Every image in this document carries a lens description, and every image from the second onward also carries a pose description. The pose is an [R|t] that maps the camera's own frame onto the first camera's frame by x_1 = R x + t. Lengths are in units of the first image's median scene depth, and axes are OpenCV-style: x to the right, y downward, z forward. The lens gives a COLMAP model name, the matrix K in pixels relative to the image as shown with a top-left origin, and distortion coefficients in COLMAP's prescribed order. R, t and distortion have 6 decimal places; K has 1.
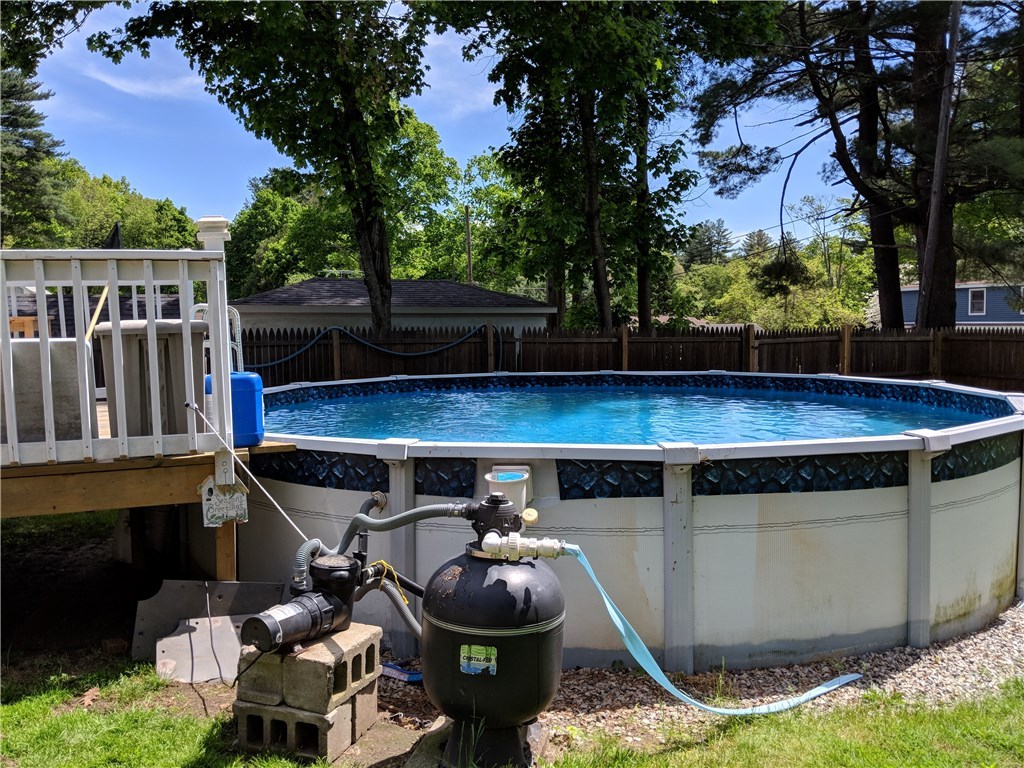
lens RADIAL K [[819.1, 0, 512.0], [0, 819.1, 384.0], [0, 0, 1]] dist [0.001420, -0.000151]
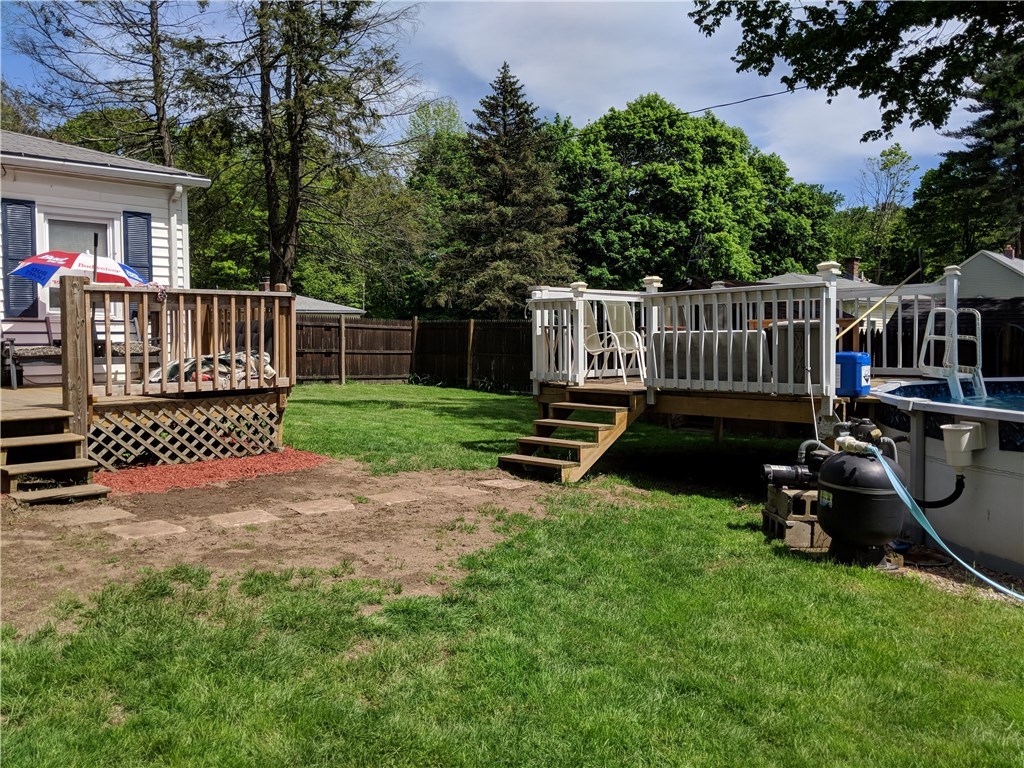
lens RADIAL K [[800.3, 0, 514.8], [0, 800.3, 359.8], [0, 0, 1]] dist [-0.001974, -0.037610]
pose [[0.410515, 0.043087, -0.910835, 0.949384], [-0.063964, 0.997783, 0.018371, 0.016639], [0.909608, 0.050719, 0.412361, -0.316909]]
